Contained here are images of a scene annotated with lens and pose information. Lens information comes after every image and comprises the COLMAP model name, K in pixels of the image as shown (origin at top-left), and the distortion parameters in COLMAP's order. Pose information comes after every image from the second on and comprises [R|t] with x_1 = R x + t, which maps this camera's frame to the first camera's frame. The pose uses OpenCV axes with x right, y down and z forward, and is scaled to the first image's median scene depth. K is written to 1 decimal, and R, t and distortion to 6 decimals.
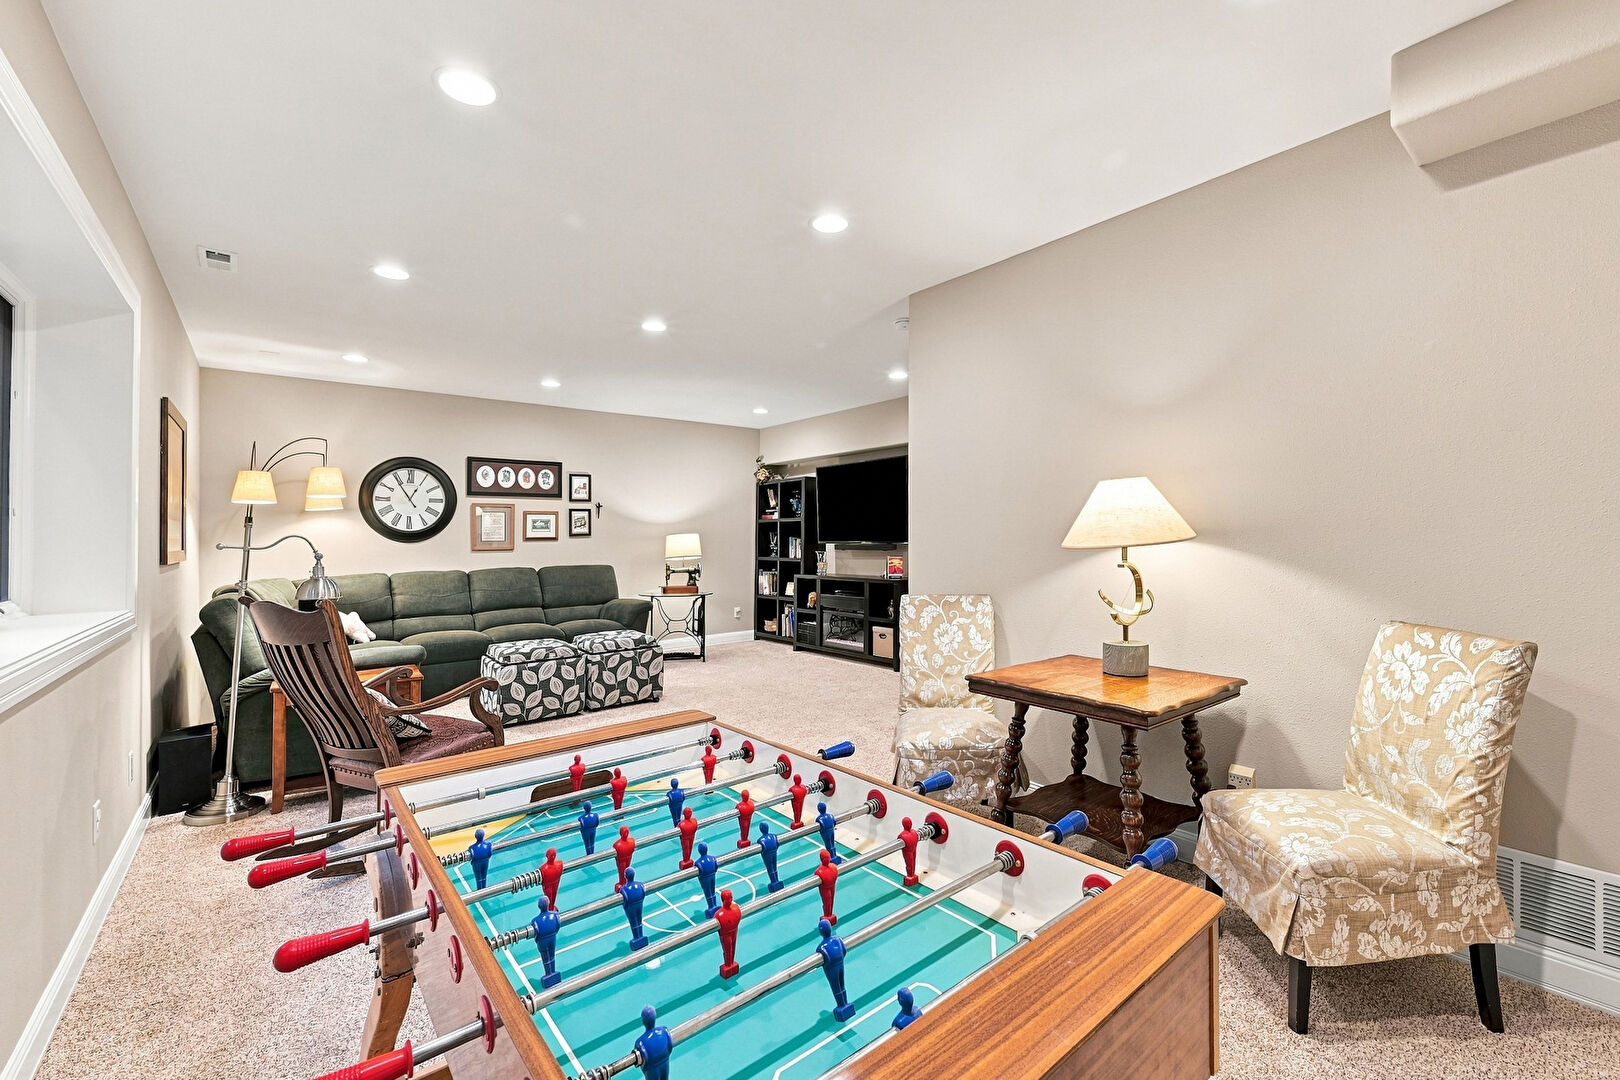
lens RADIAL K [[656.8, 0, 815.8], [0, 656.8, 511.2], [0, 0, 1]] dist [0.001303, 0.000084]
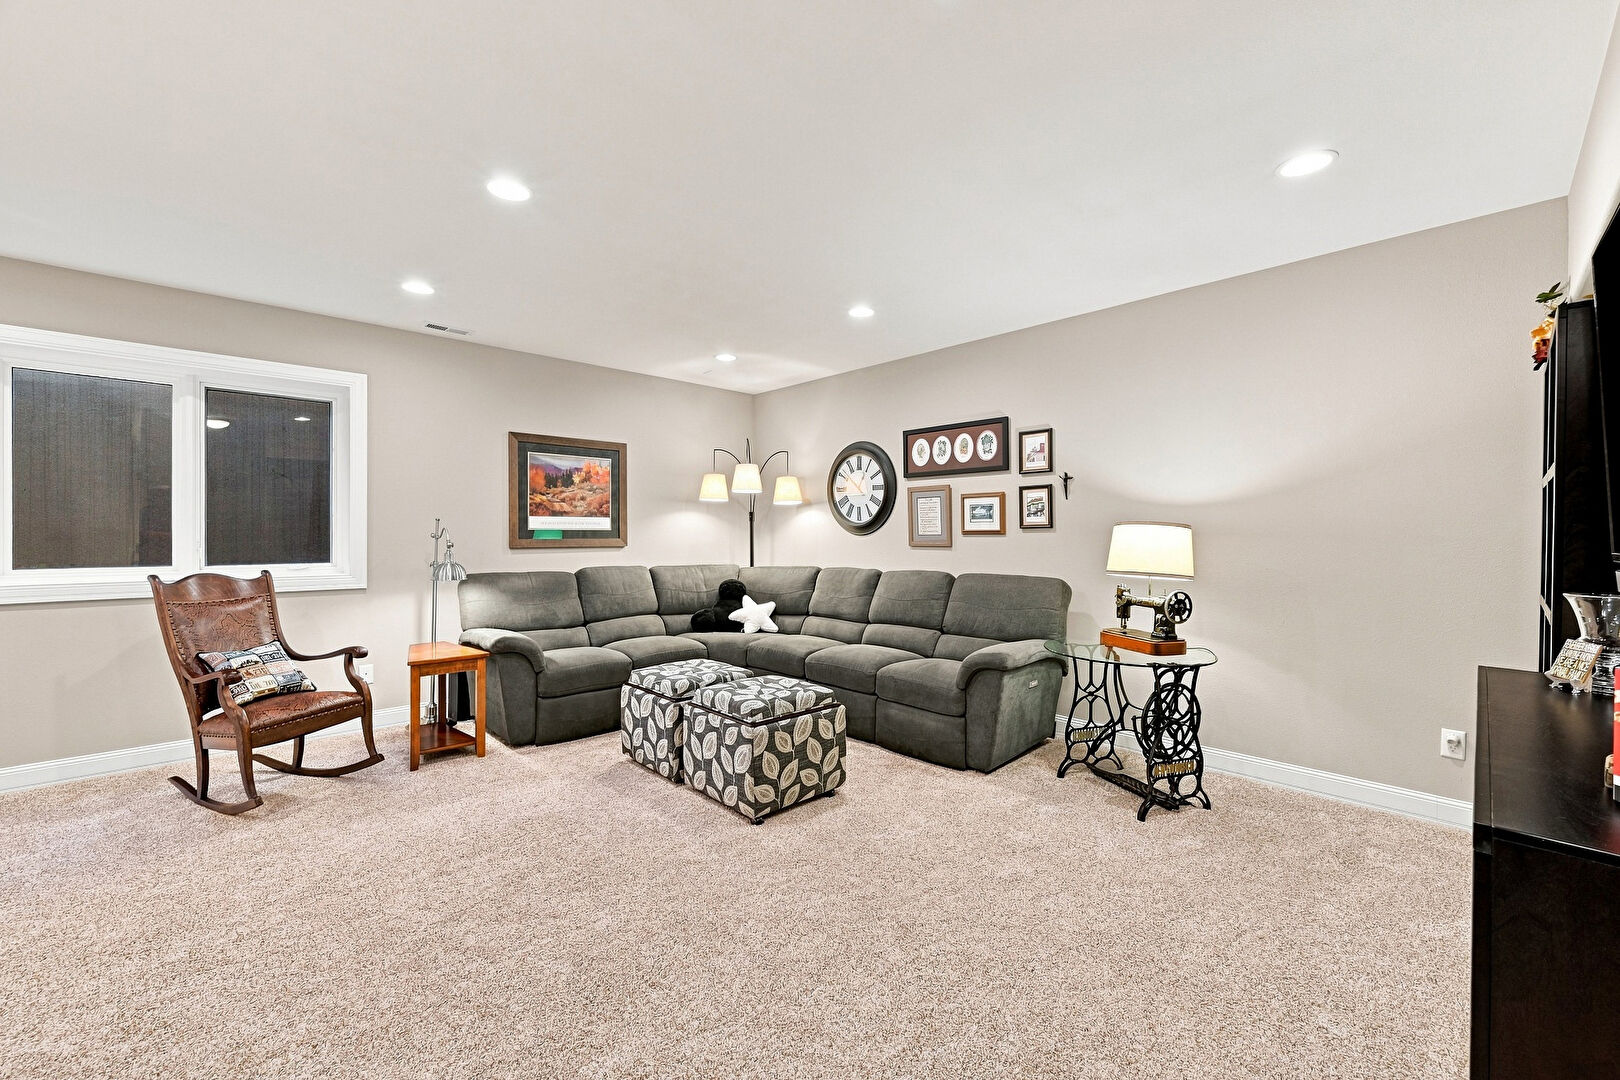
lens RADIAL K [[661.1, 0, 816.3], [0, 661.1, 535.4], [0, 0, 1]] dist [-0.000518, -0.000132]
pose [[0.085829, 0.013855, -0.996214, 0.268580], [0.036503, 0.999188, 0.017042, 0.027590], [0.995641, -0.037827, 0.085254, 0.798876]]
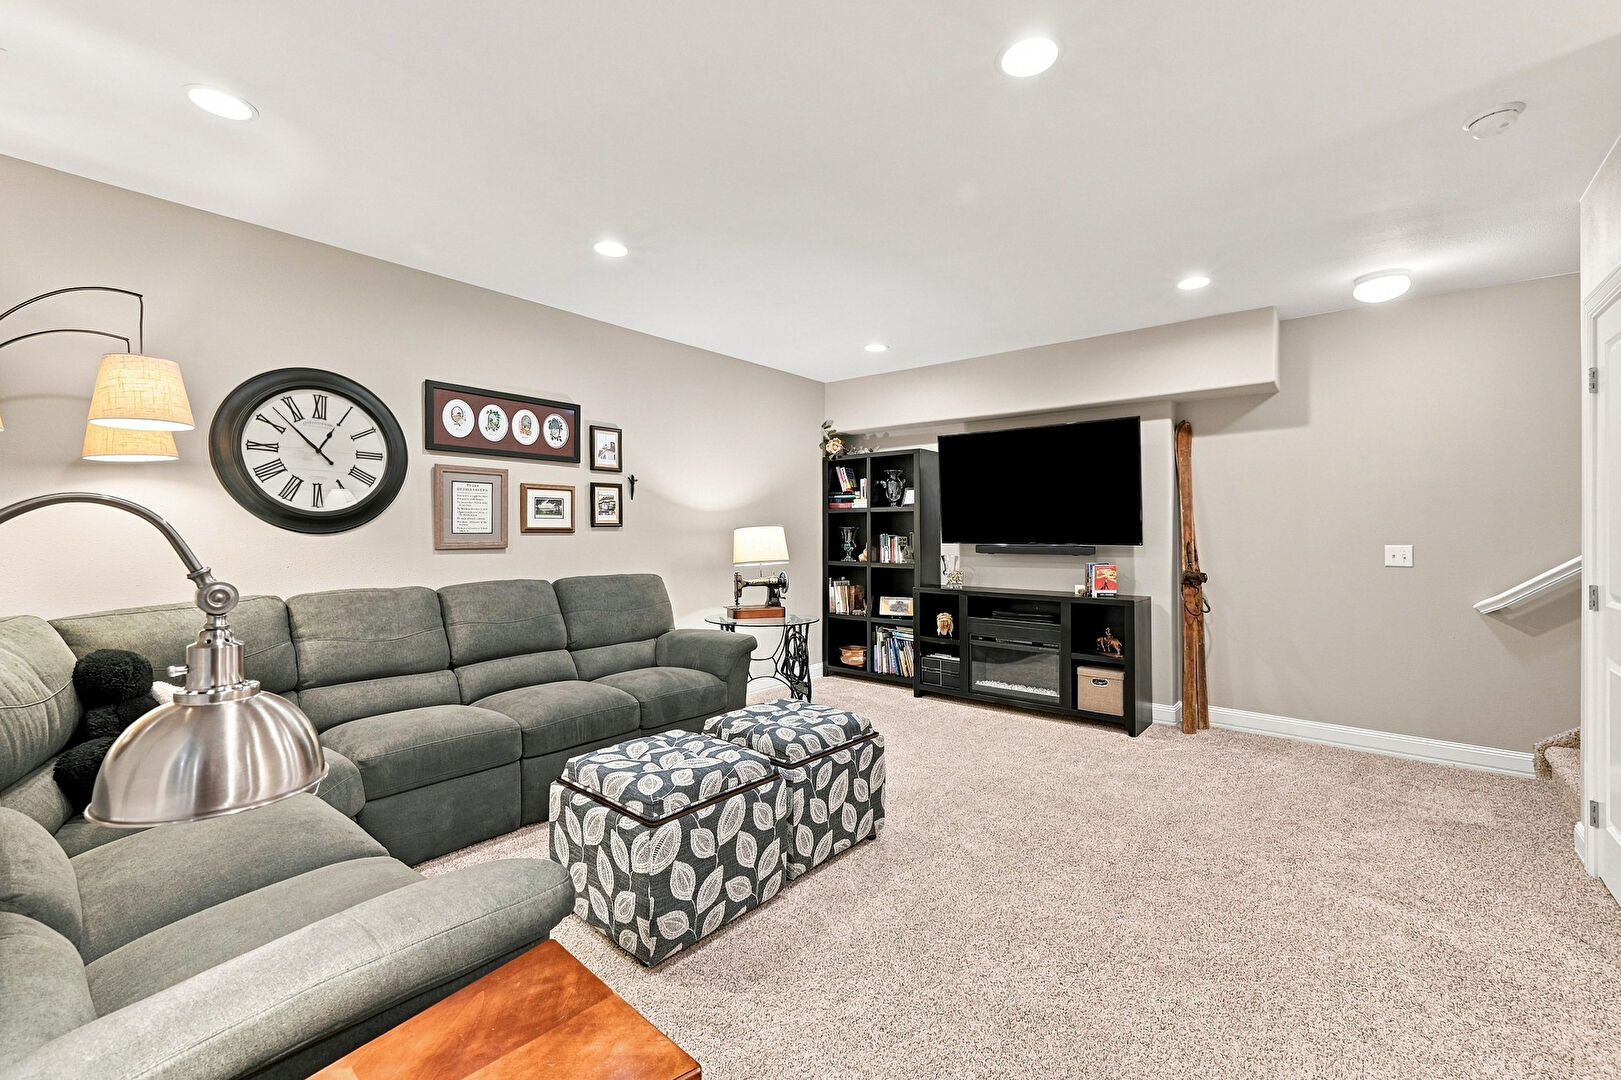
lens RADIAL K [[661.5, 0, 816.8], [0, 661.5, 535.4], [0, 0, 1]] dist [-0.000518, -0.000132]
pose [[0.981909, 0.013882, 0.188842, -0.304457], [-0.021292, 0.999079, 0.037263, 0.019462], [-0.188151, -0.040610, 0.981300, 0.380018]]
